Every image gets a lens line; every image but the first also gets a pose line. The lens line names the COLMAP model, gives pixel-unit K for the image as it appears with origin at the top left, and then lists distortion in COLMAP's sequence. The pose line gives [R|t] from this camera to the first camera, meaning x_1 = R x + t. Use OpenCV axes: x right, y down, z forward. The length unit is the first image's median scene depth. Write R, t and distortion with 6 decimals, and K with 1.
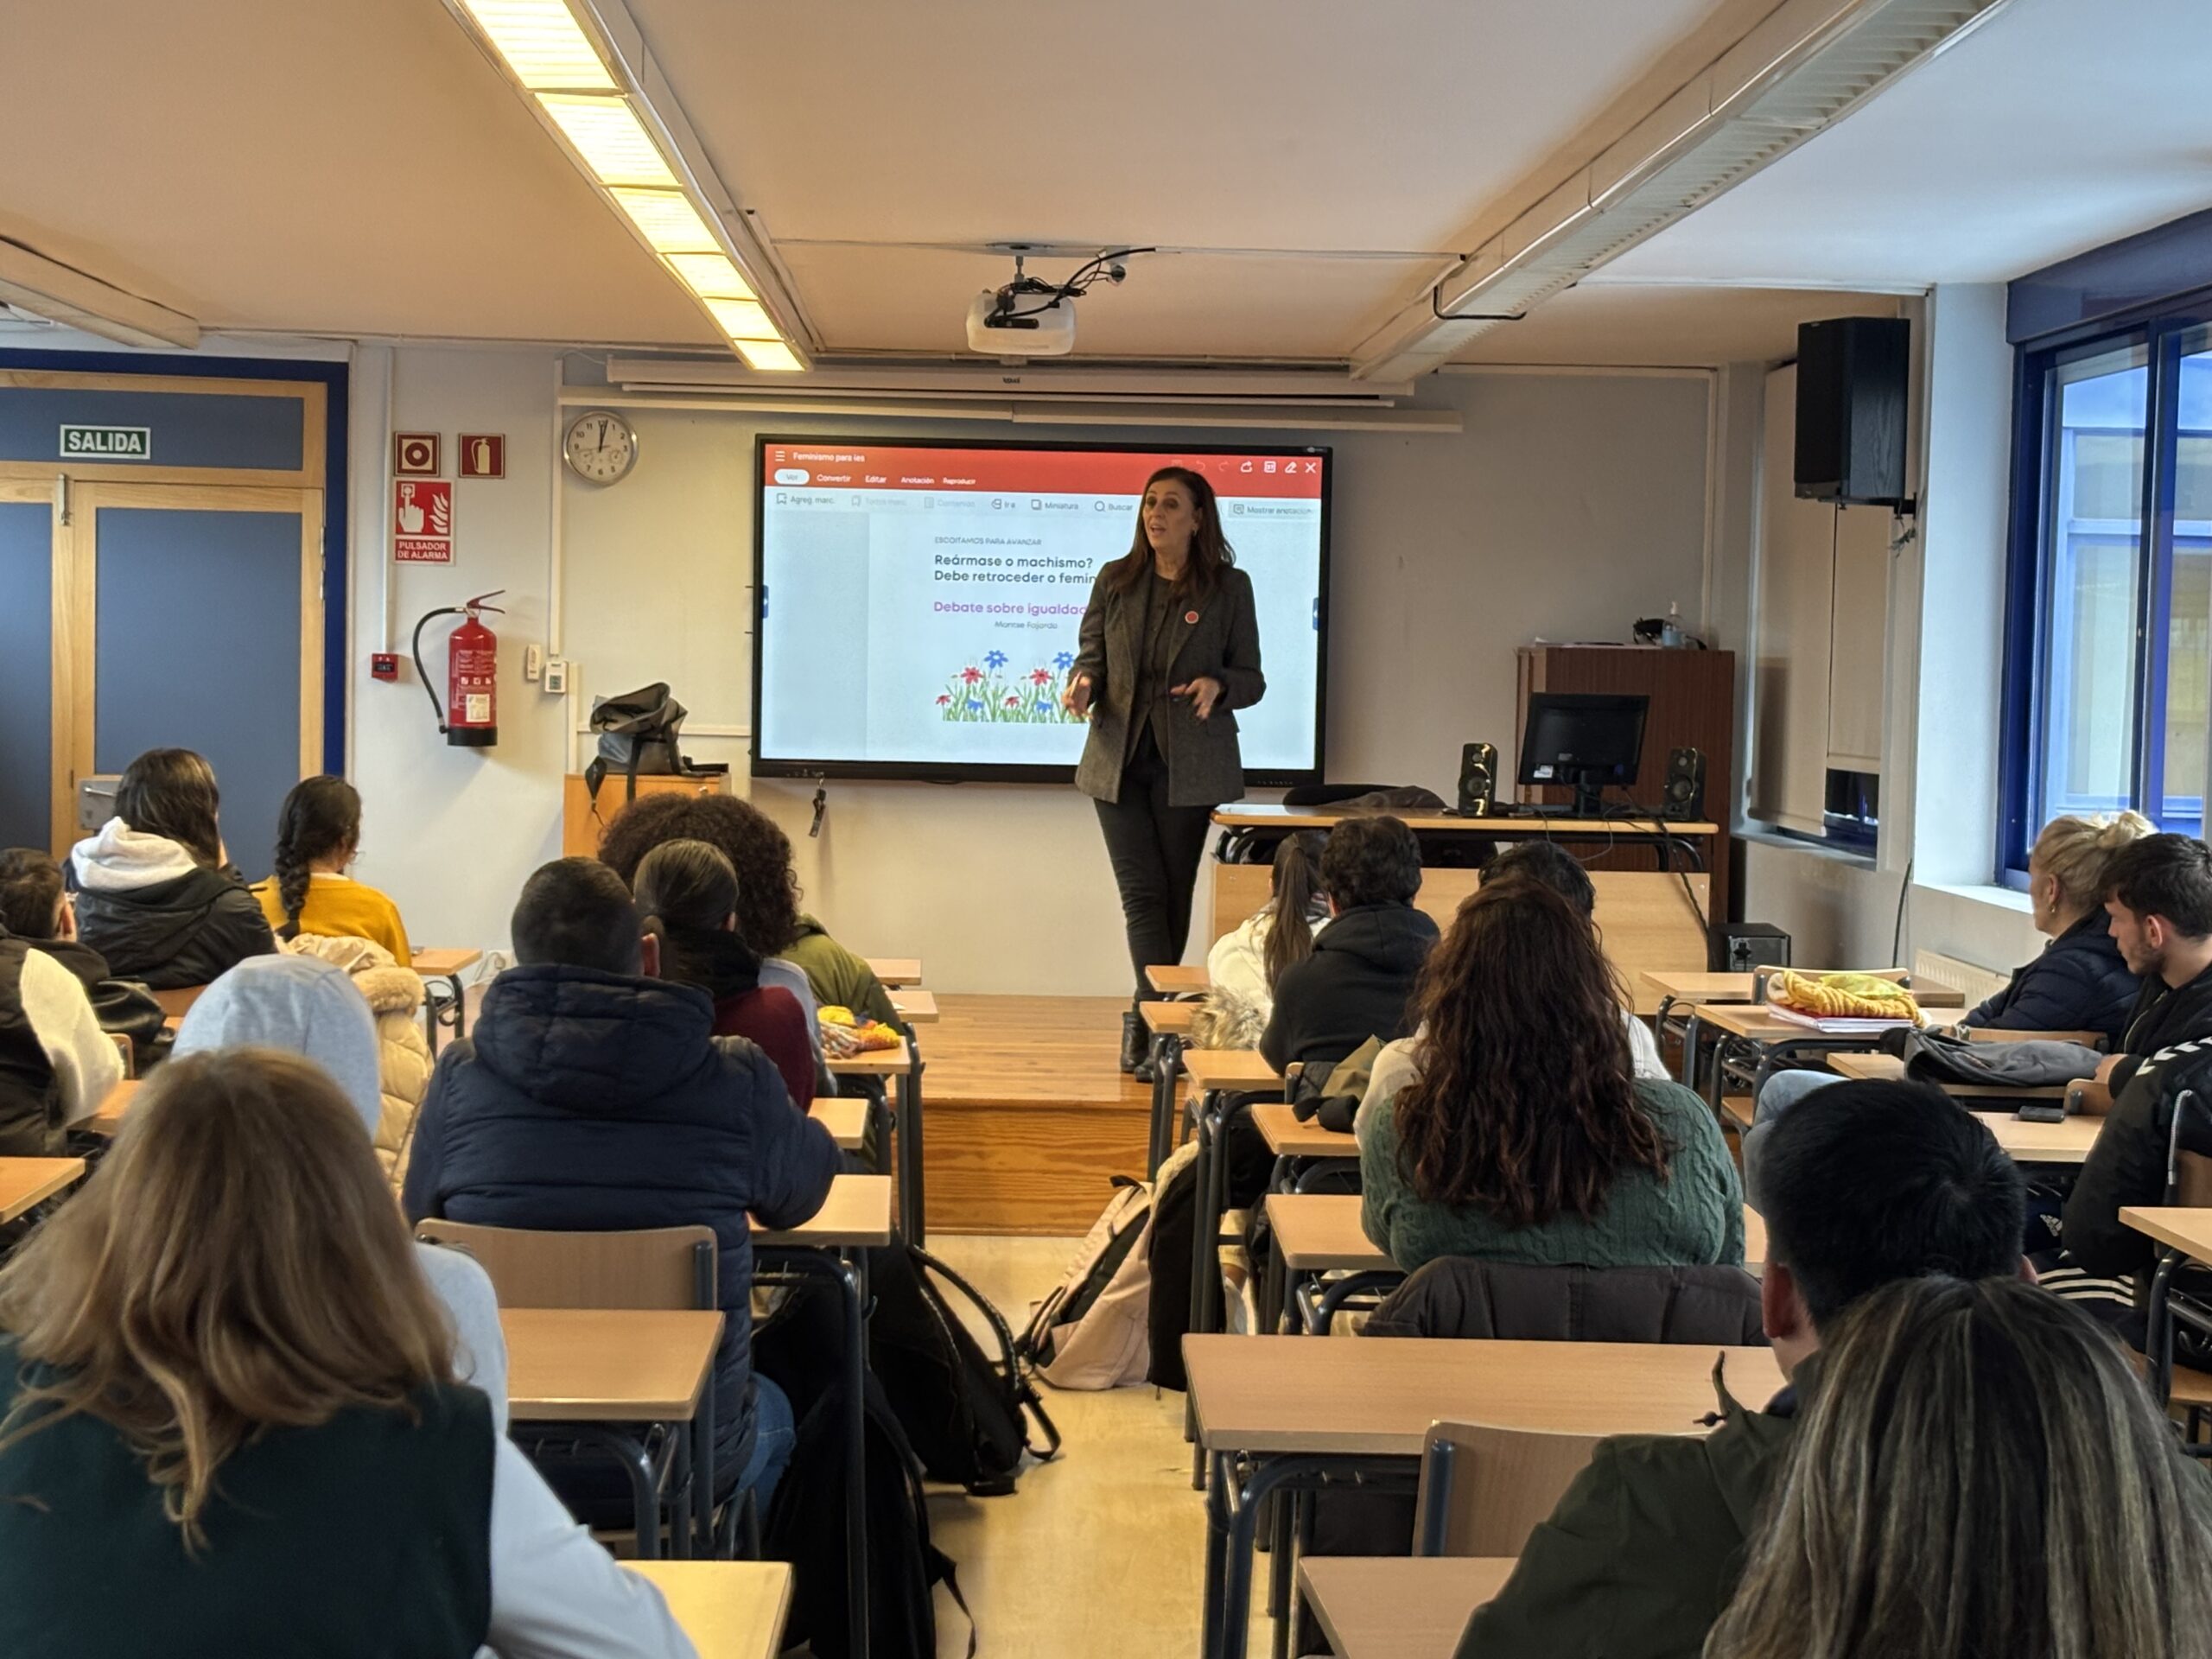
lens RADIAL K [[3813.4, 0, 1109.7], [0, 3813.4, 828.7], [0, 0, 1]] dist [0.164798, 0.000000]
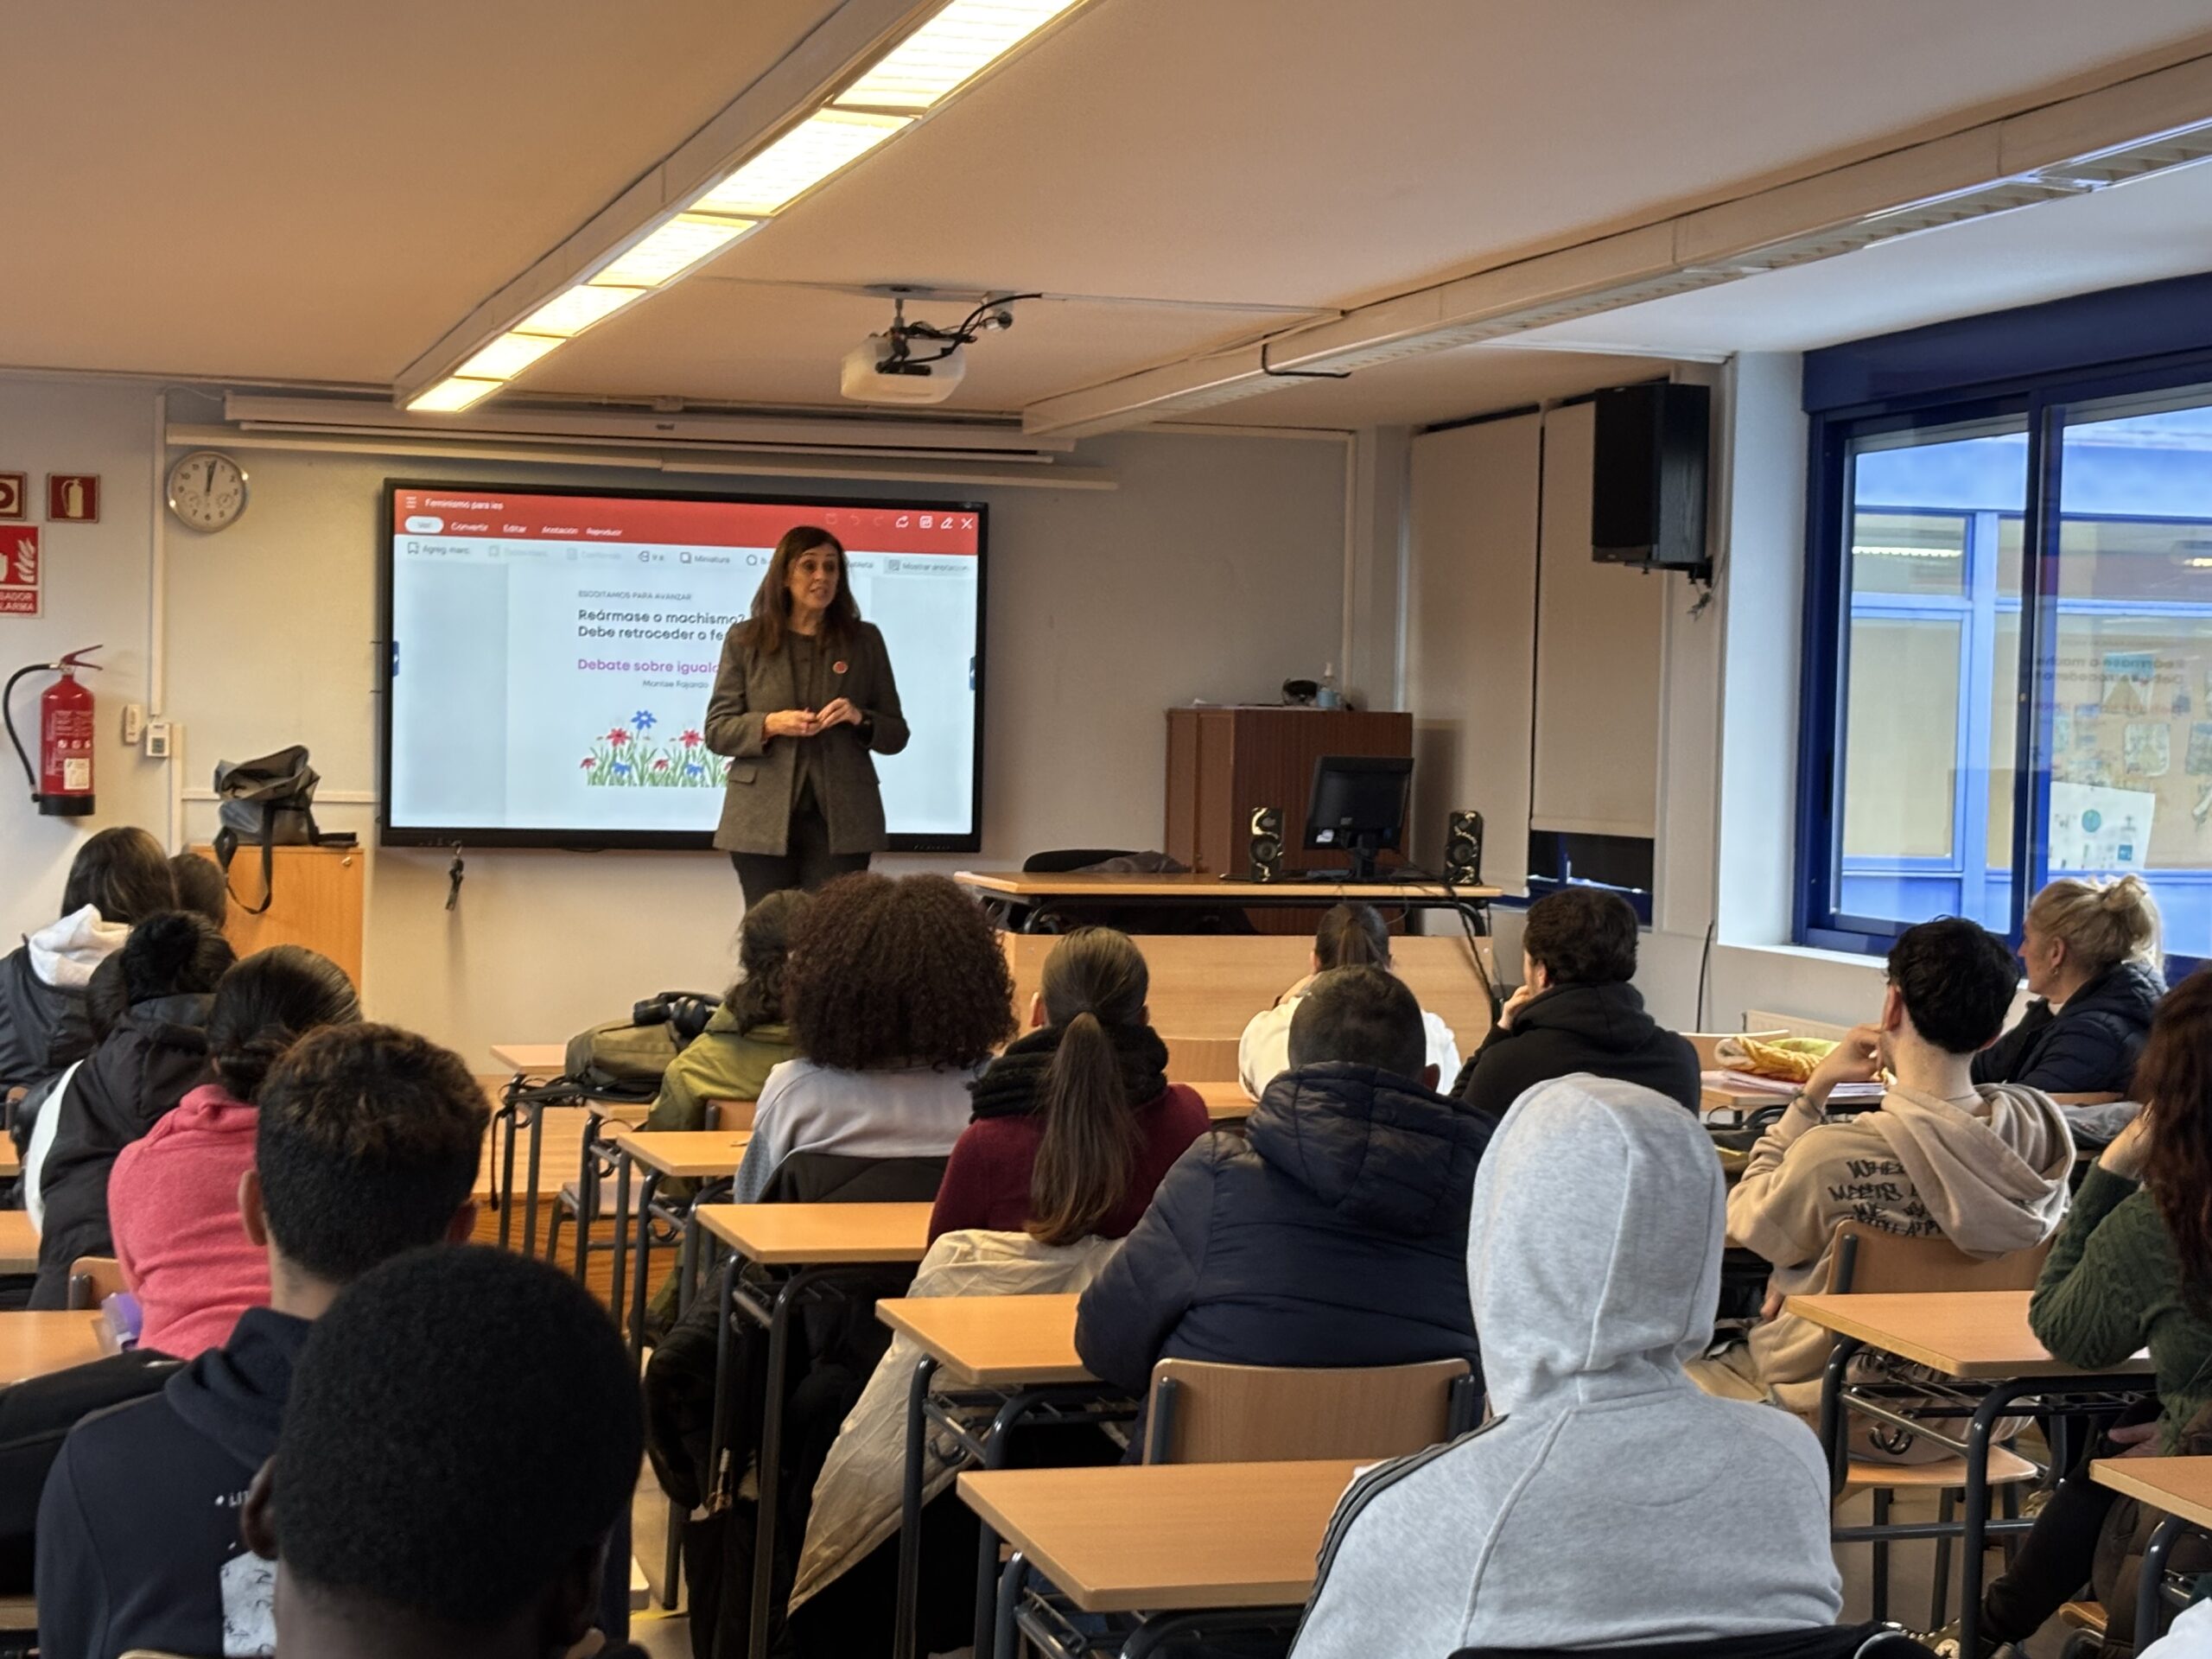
lens RADIAL K [[3813.4, 0, 1107.8], [0, 3813.4, 829.3], [0, 0, 1]] dist [0.164798, 0.000000]
pose [[0.969274, -0.007823, 0.245860, -0.152840], [0.011226, 0.999860, -0.012445, -0.004158], [-0.245728, 0.014823, 0.969226, 0.050832]]
